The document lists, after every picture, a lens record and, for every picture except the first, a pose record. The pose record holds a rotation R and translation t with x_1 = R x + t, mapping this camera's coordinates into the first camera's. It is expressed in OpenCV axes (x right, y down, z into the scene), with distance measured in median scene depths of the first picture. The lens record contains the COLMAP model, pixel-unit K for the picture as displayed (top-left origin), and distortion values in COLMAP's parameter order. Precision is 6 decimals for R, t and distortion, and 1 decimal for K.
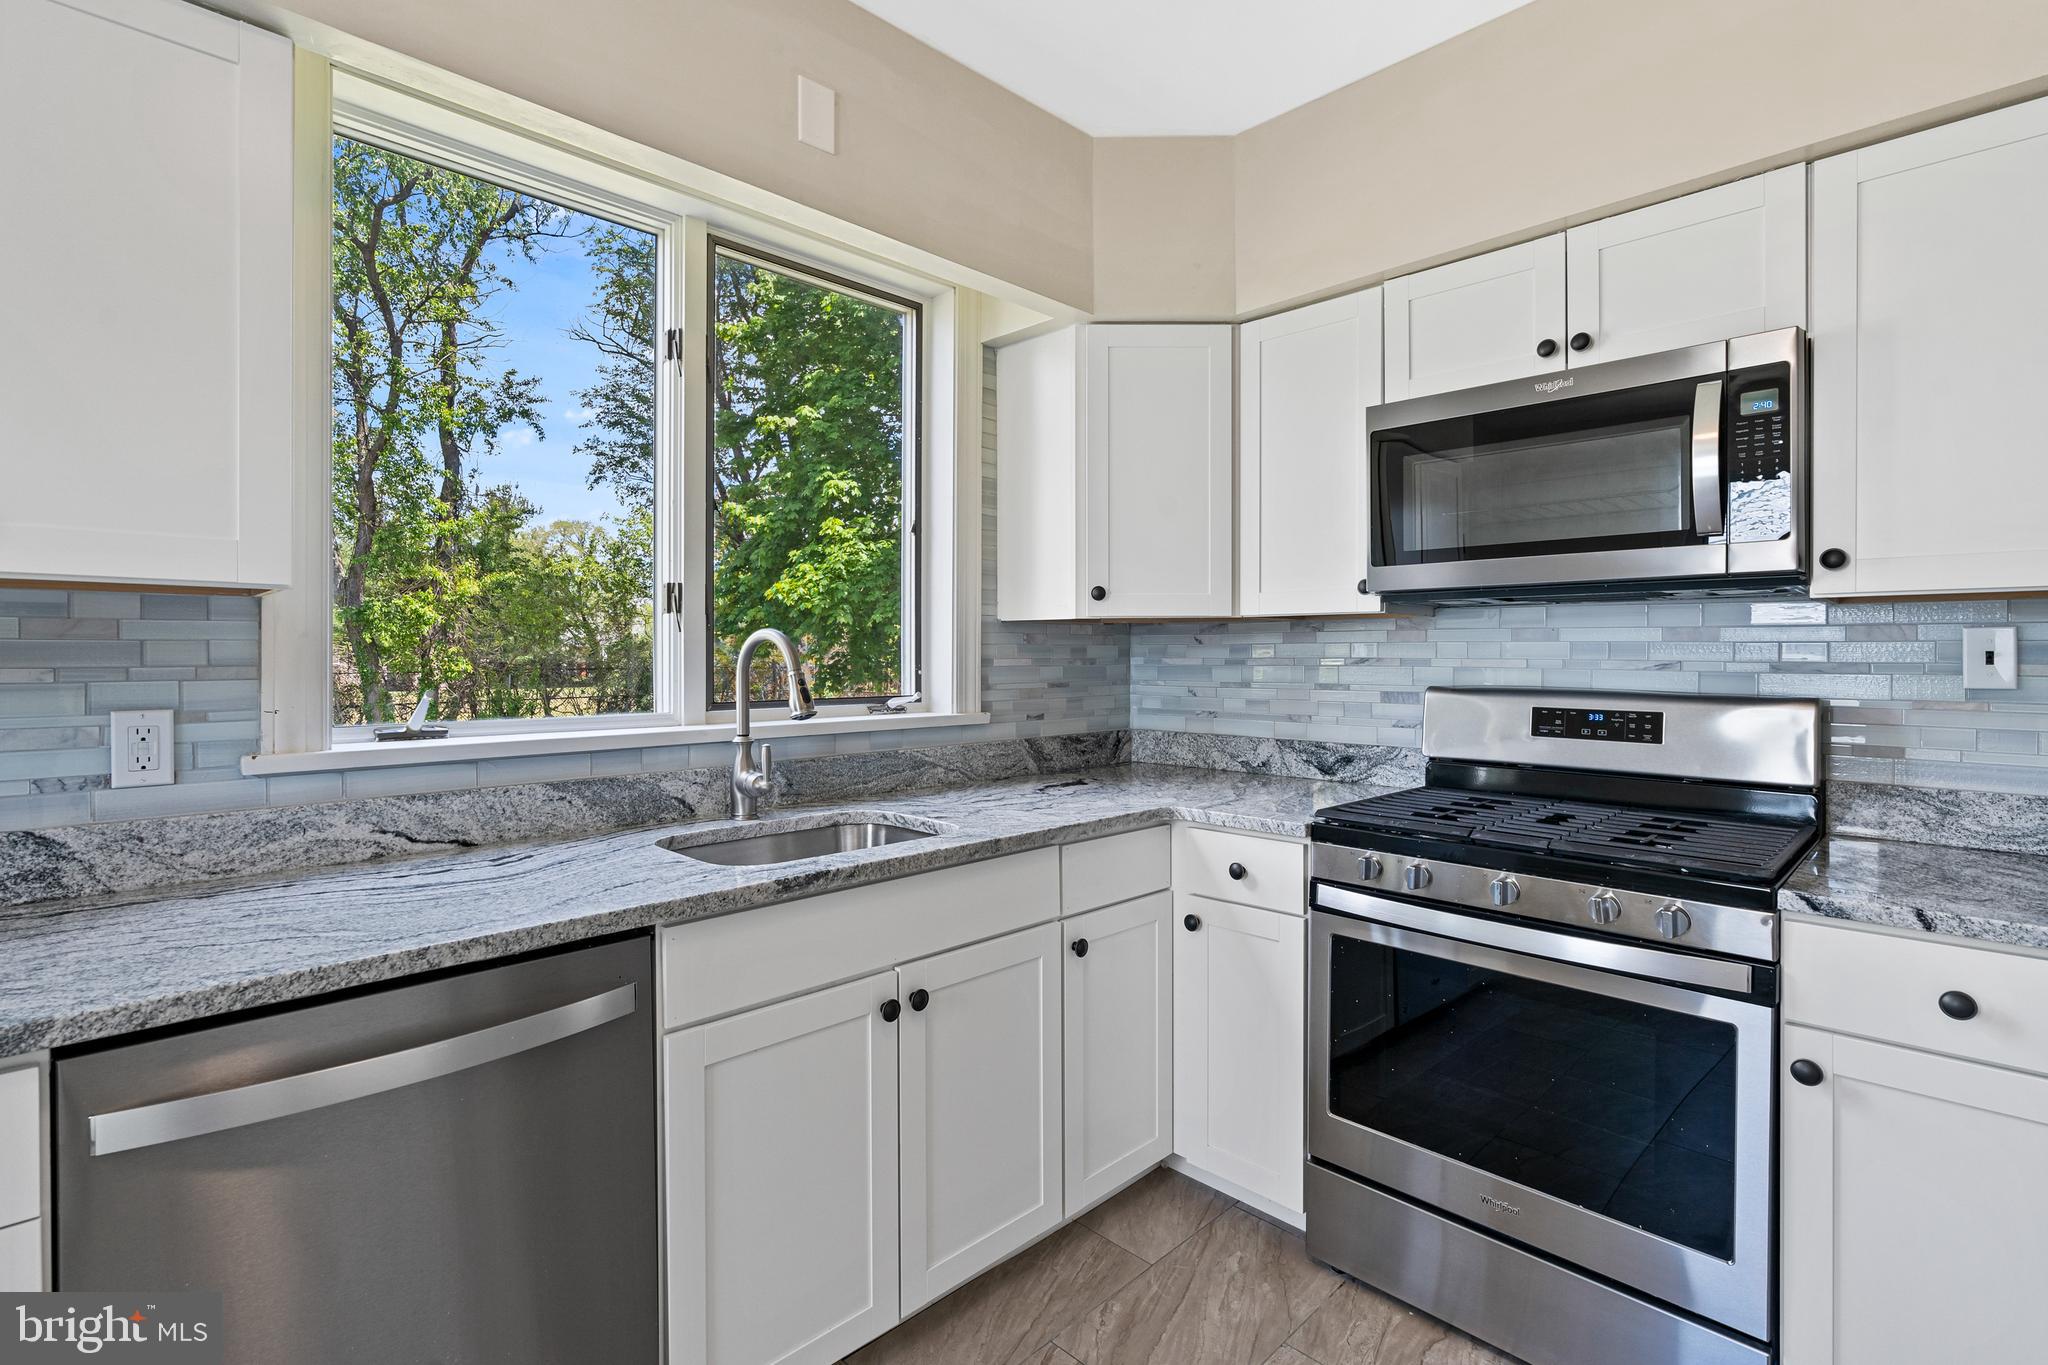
lens RADIAL K [[949.9, 0, 1016.4], [0, 949.9, 662.6], [0, 0, 1]] dist [-0.000946, -0.000169]
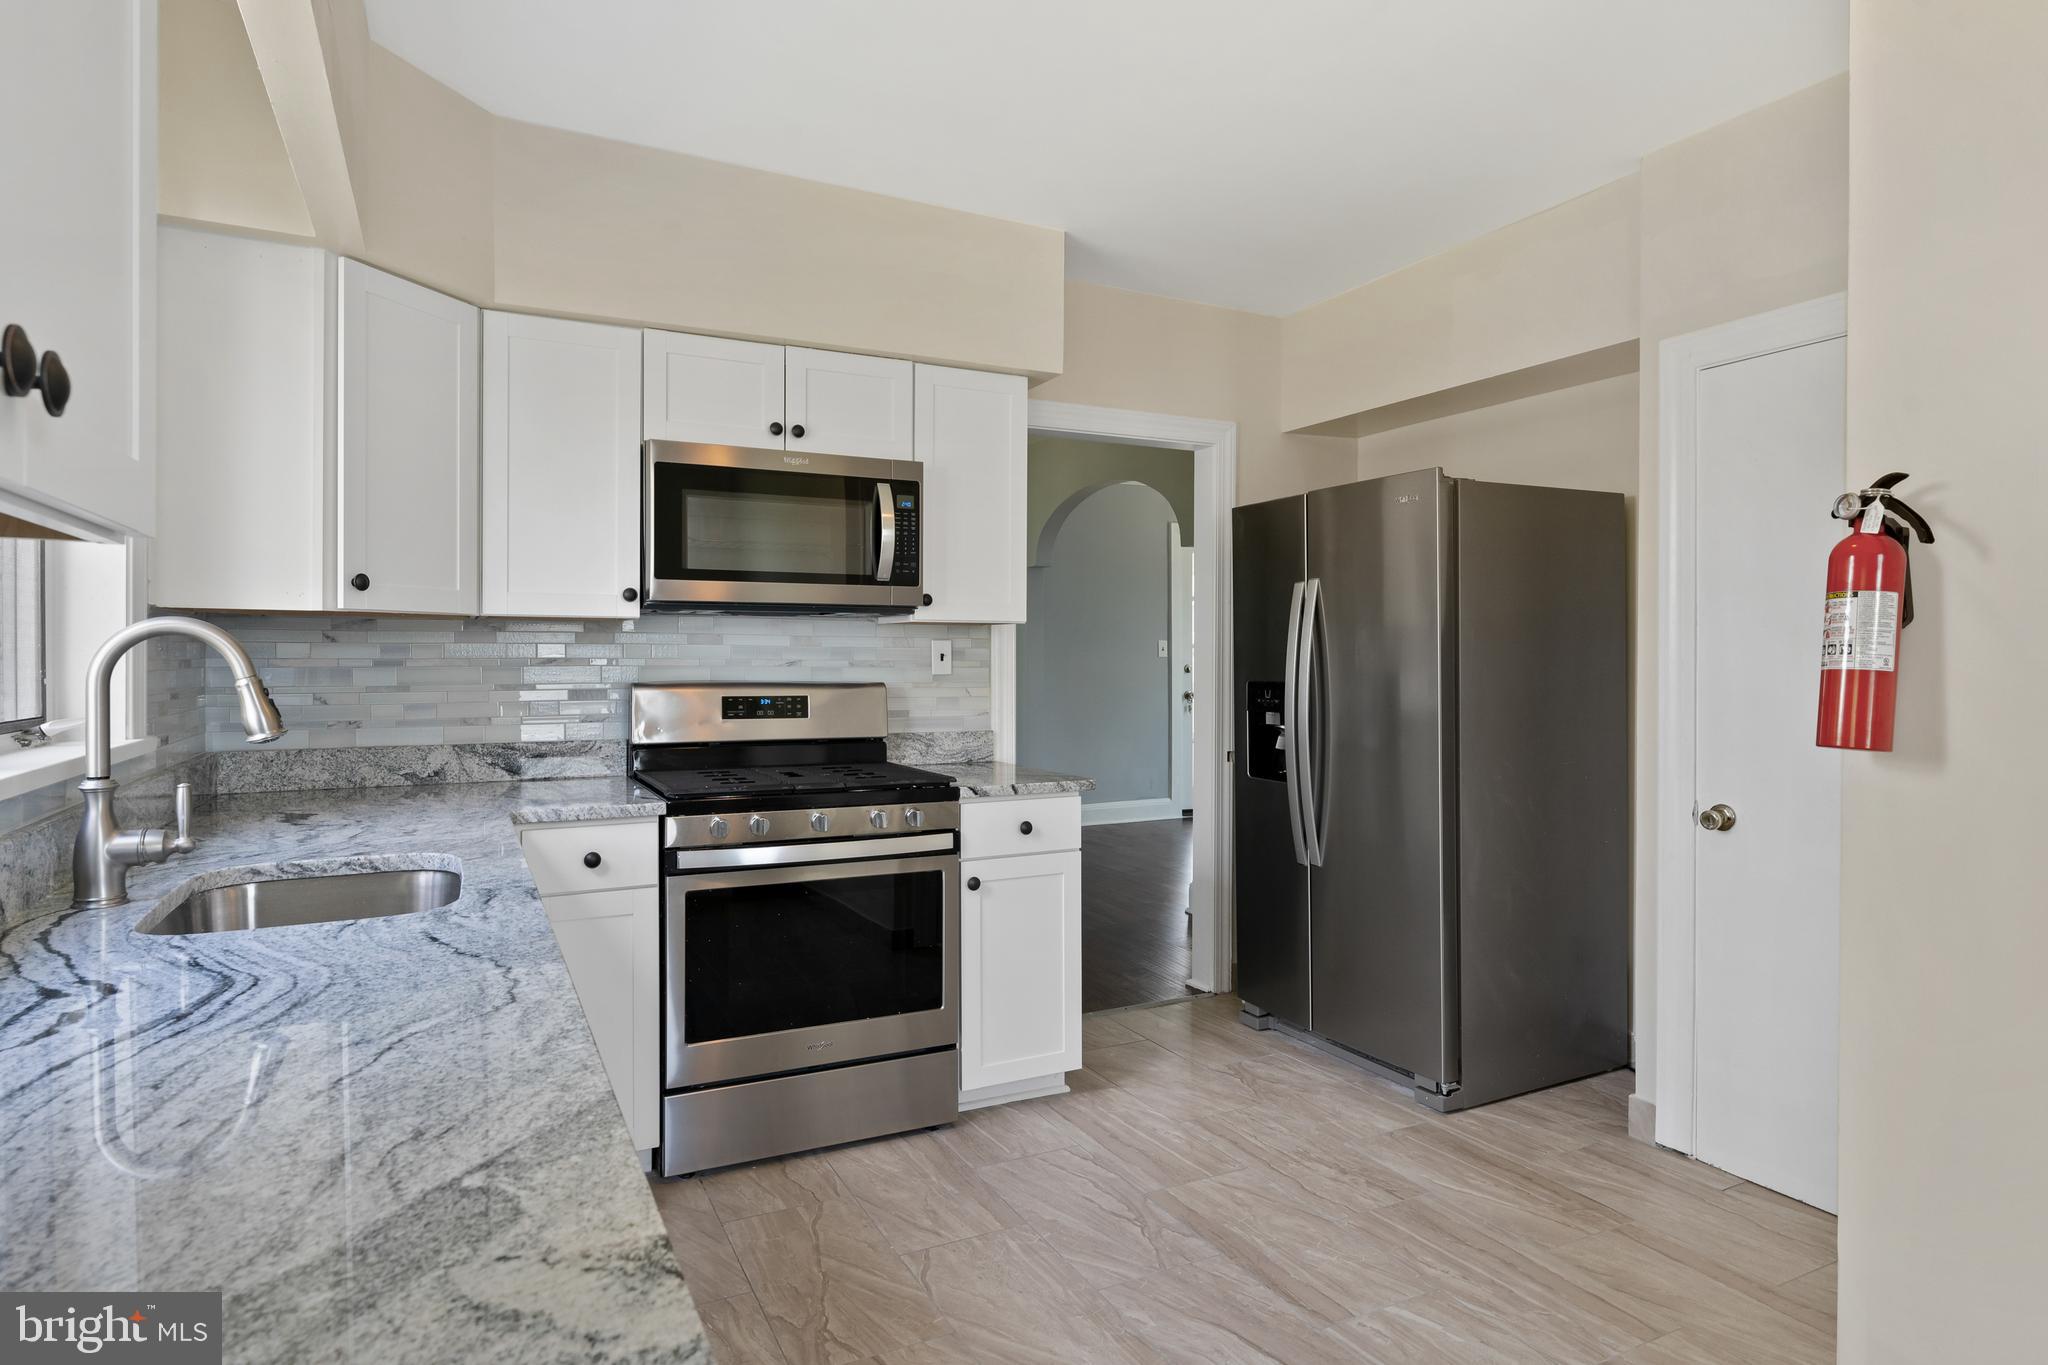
lens RADIAL K [[1162.3, 0, 1021.2], [0, 1162.3, 664.3], [0, 0, 1]] dist [-0.001008, -0.000294]
pose [[0.309797, -0.007173, 0.950776, -0.634008], [0.006045, 0.999966, 0.005575, -0.001940], [-0.950784, 0.004020, 0.309829, 0.109107]]
